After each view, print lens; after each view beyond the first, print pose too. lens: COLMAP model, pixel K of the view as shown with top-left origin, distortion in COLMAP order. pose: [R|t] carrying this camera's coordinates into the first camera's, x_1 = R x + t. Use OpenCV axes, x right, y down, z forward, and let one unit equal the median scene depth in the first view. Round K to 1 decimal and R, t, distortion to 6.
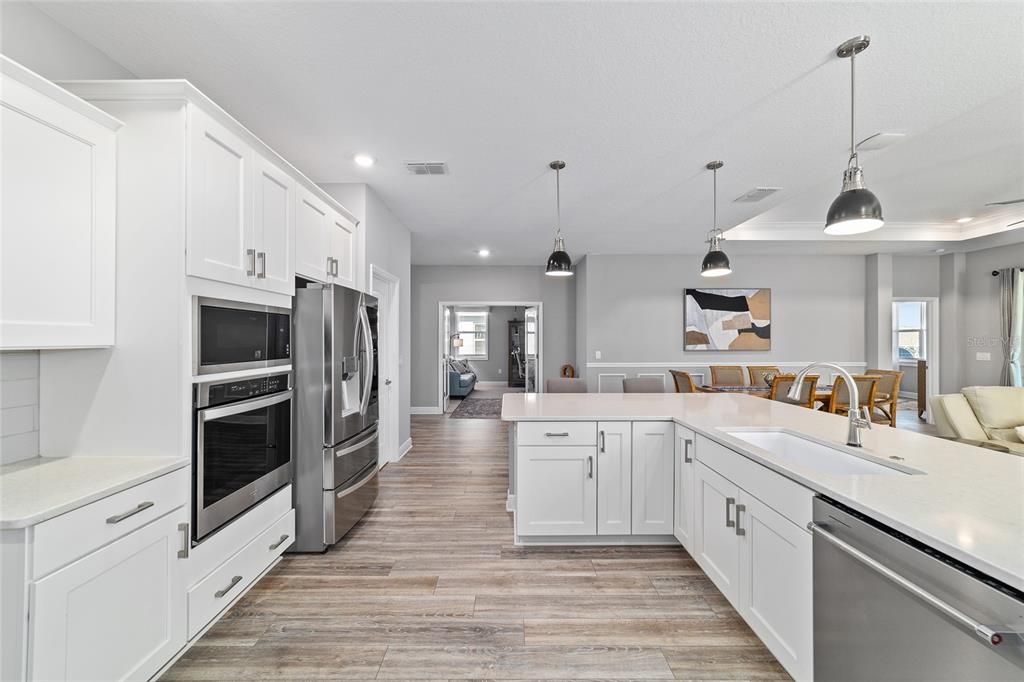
lens RADIAL K [[389.9, 0, 507.5], [0, 389.9, 338.2], [0, 0, 1]] dist [-0.022953, 0.008927]
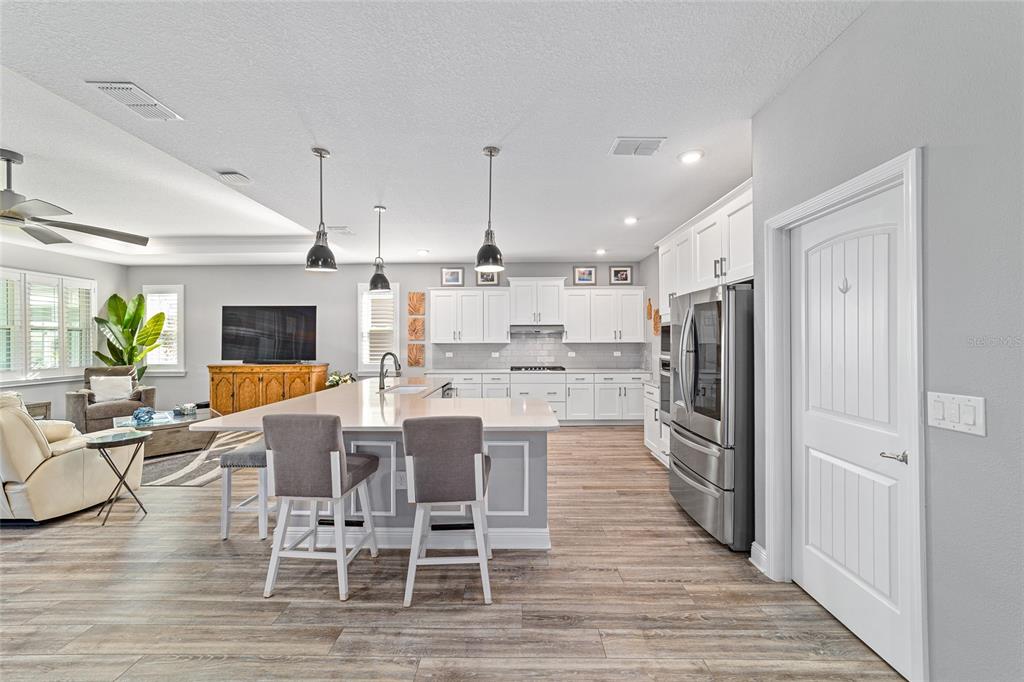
lens RADIAL K [[393.0, 0, 508.7], [0, 393.0, 339.4], [0, 0, 1]] dist [-0.001557, 0.000433]
pose [[-0.999797, 0.004196, 0.019721, 0.039390], [0.004038, 0.999960, -0.008003, 0.004306], [-0.019753, -0.007921, -0.999774, 1.091195]]
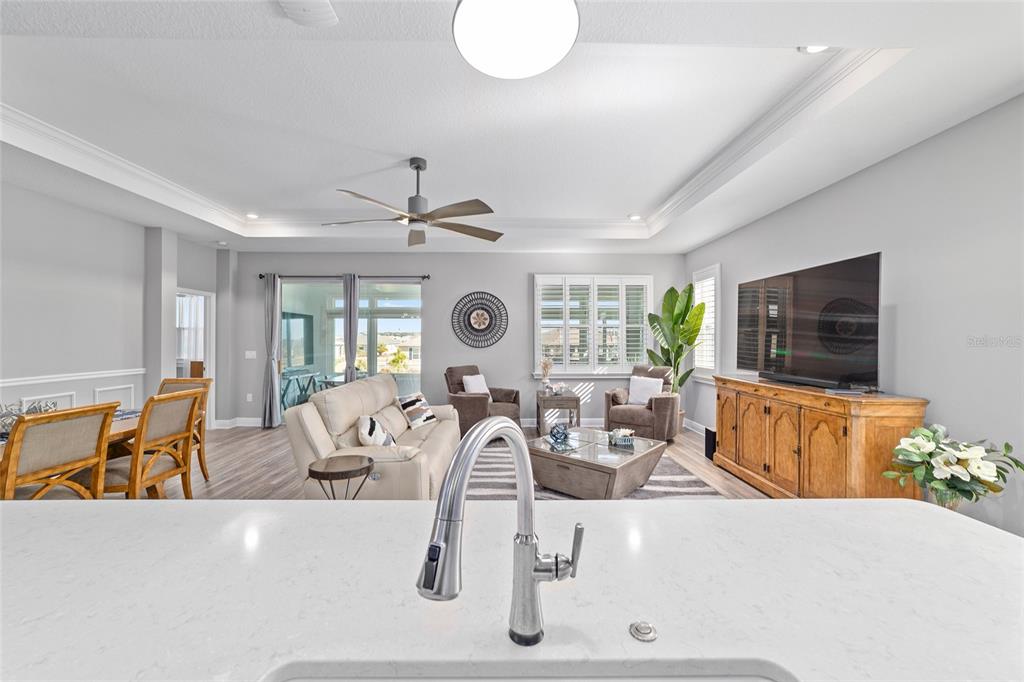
lens RADIAL K [[394.9, 0, 507.0], [0, 394.9, 339.0], [0, 0, 1]] dist [-0.004977, 0.000125]
pose [[-0.009119, 0.001166, 0.999958, 0.177196], [-0.007677, 0.999970, -0.001237, 0.000791], [-0.999929, -0.007688, -0.009110, 0.341817]]
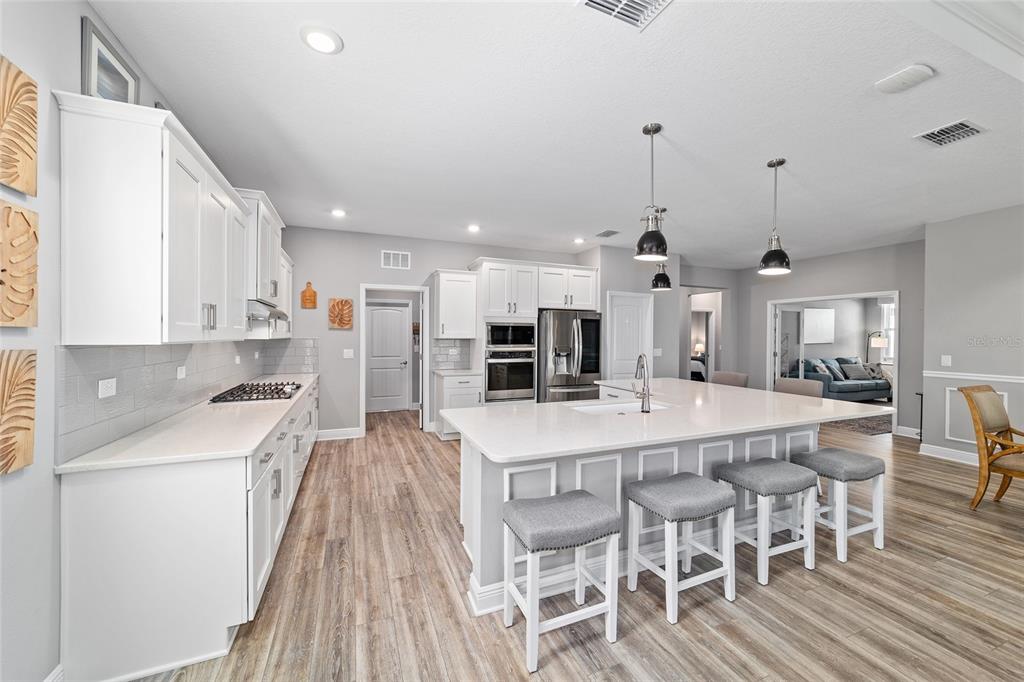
lens RADIAL K [[392.4, 0, 513.9], [0, 392.4, 337.7], [0, 0, 1]] dist [-0.001304, 0.000089]
pose [[0.381301, 0.007158, -0.924423, 0.685960], [-0.003052, 0.999974, 0.006484, -0.001966], [0.924446, 0.000349, 0.381313, -0.002354]]
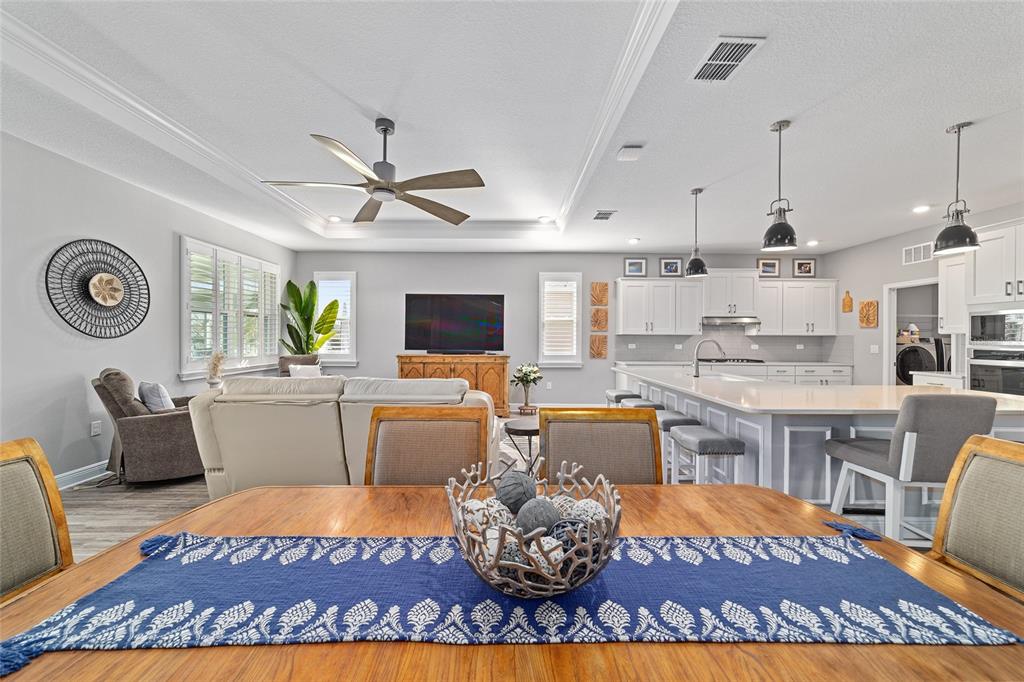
lens RADIAL K [[395.2, 0, 509.5], [0, 395.2, 339.9], [0, 0, 1]] dist [-0.016481, 0.008318]
pose [[-0.999983, -0.004641, -0.003600, 0.656555], [-0.004640, 0.999989, -0.000345, 0.024973], [0.003602, -0.000328, -0.999993, 1.074846]]
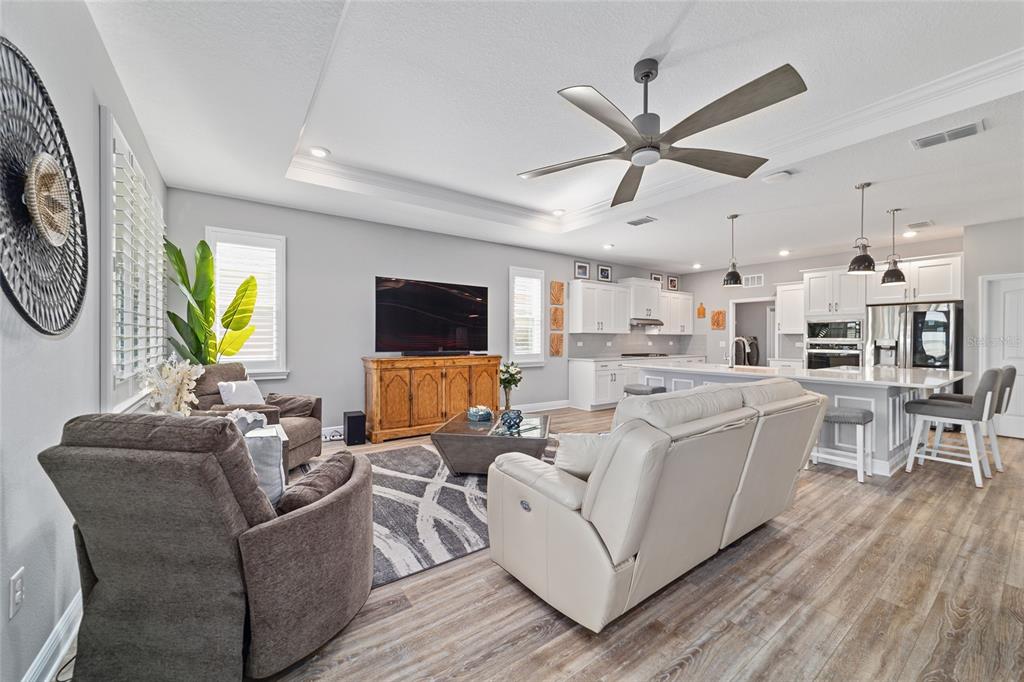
lens RADIAL K [[395.2, 0, 509.5], [0, 395.2, 339.9], [0, 0, 1]] dist [-0.016481, 0.008318]
pose [[-0.813771, -0.000378, -0.581186, 1.244621], [-0.001111, 0.999999, 0.000905, 0.027619], [0.581185, 0.001382, -0.813770, 0.773826]]
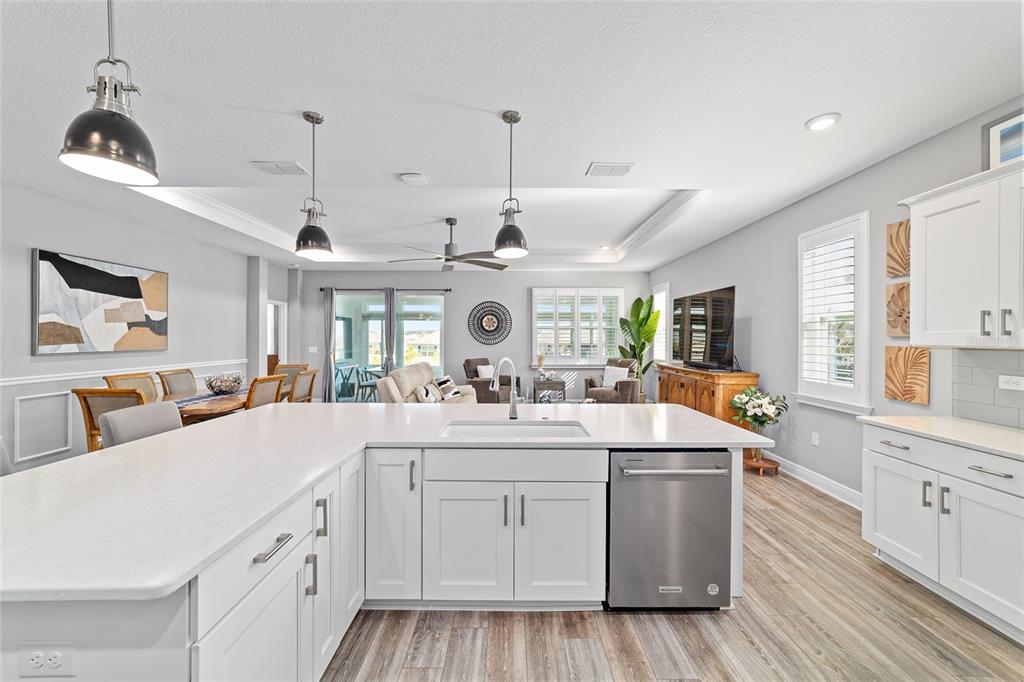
lens RADIAL K [[393.0, 0, 508.7], [0, 393.0, 339.4], [0, 0, 1]] dist [-0.001557, 0.000433]
pose [[-0.001002, -0.003405, 0.999994, -0.154120], [-0.008371, 0.999959, 0.003396, 0.000206], [-0.999964, -0.008367, -0.001031, 0.340439]]
